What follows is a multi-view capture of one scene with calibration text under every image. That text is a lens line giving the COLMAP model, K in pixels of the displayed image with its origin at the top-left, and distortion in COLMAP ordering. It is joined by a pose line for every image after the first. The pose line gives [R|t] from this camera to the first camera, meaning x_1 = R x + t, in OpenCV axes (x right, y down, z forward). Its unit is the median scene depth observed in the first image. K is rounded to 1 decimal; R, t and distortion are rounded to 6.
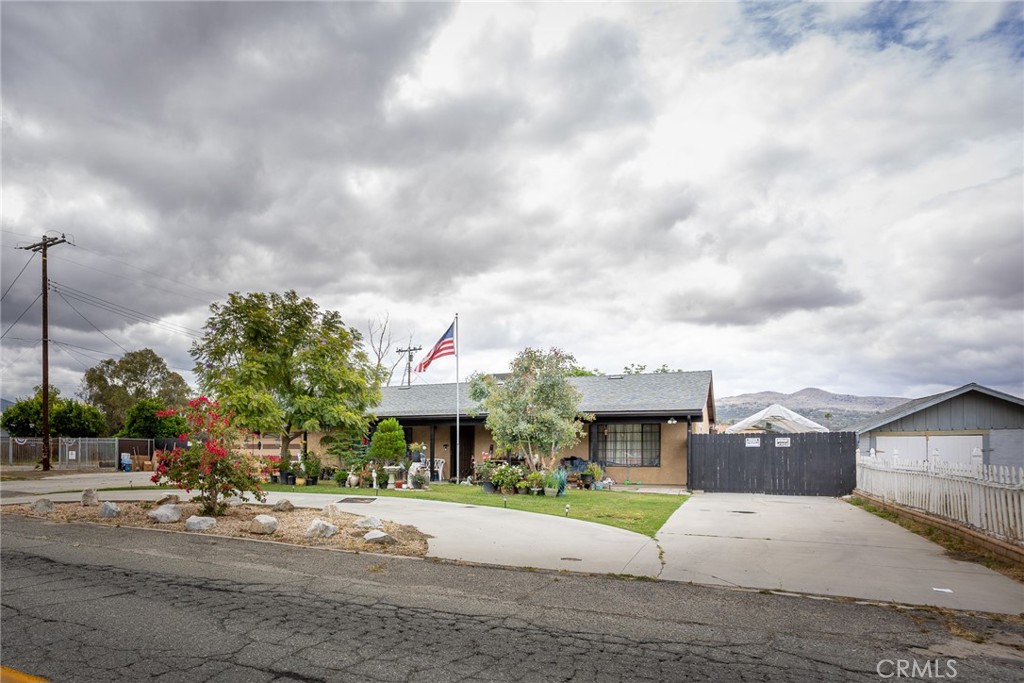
lens RADIAL K [[688.7, 0, 416.6], [0, 688.7, 454.6], [0, 0, 1]] dist [-0.031882, 0.007482]
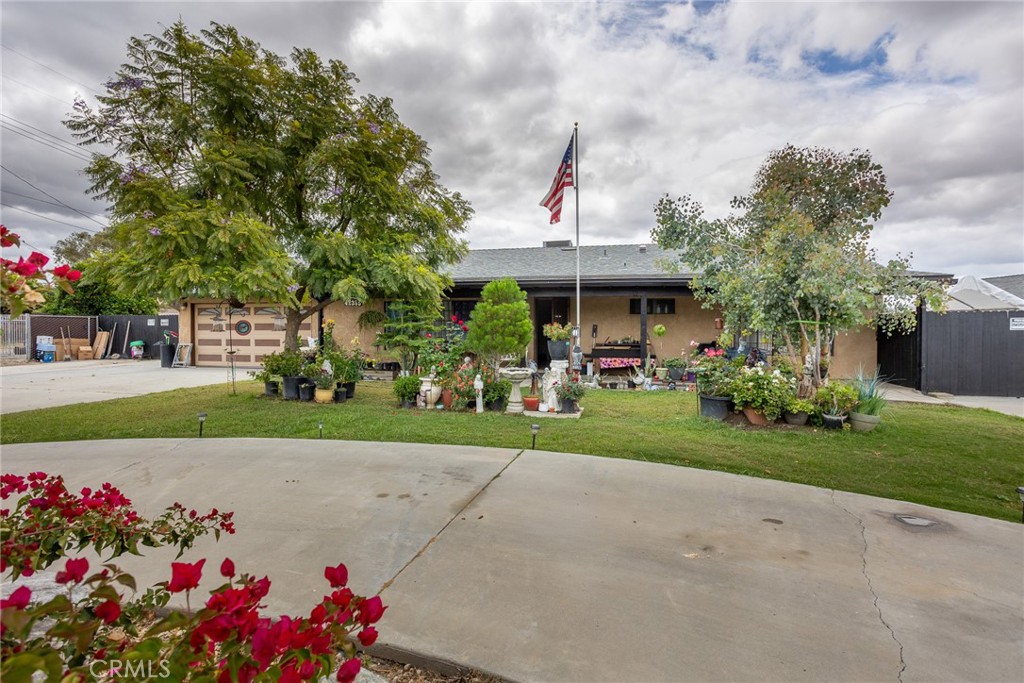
lens RADIAL K [[506.1, 0, 506.5], [0, 506.1, 348.7], [0, 0, 1]] dist [-0.025254, 0.010045]
pose [[0.969843, -0.012464, 0.243412, -0.088295], [0.002911, 0.999213, 0.039564, -0.008848], [-0.243713, -0.037663, 0.969116, 0.407767]]
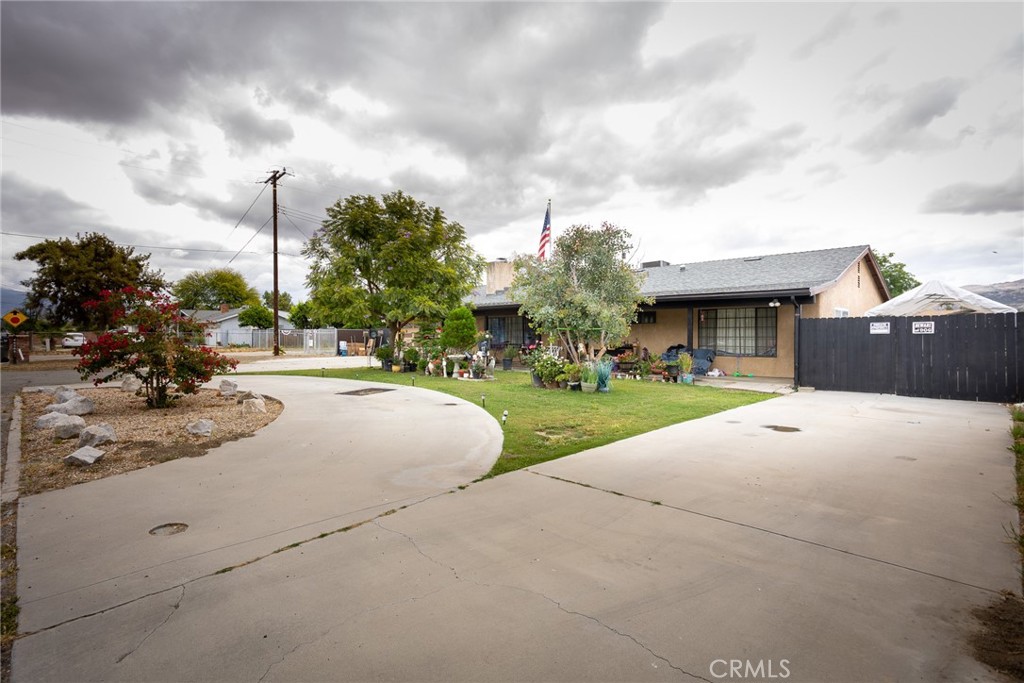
lens RADIAL K [[539.4, 0, 506.9], [0, 539.4, 336.4], [0, 0, 1]] dist [-0.008205, 0.002942]
pose [[0.949087, -0.004590, -0.314980, 0.180620], [0.002350, 0.999969, -0.007492, -0.002791], [0.315005, 0.006370, 0.949069, 0.183171]]
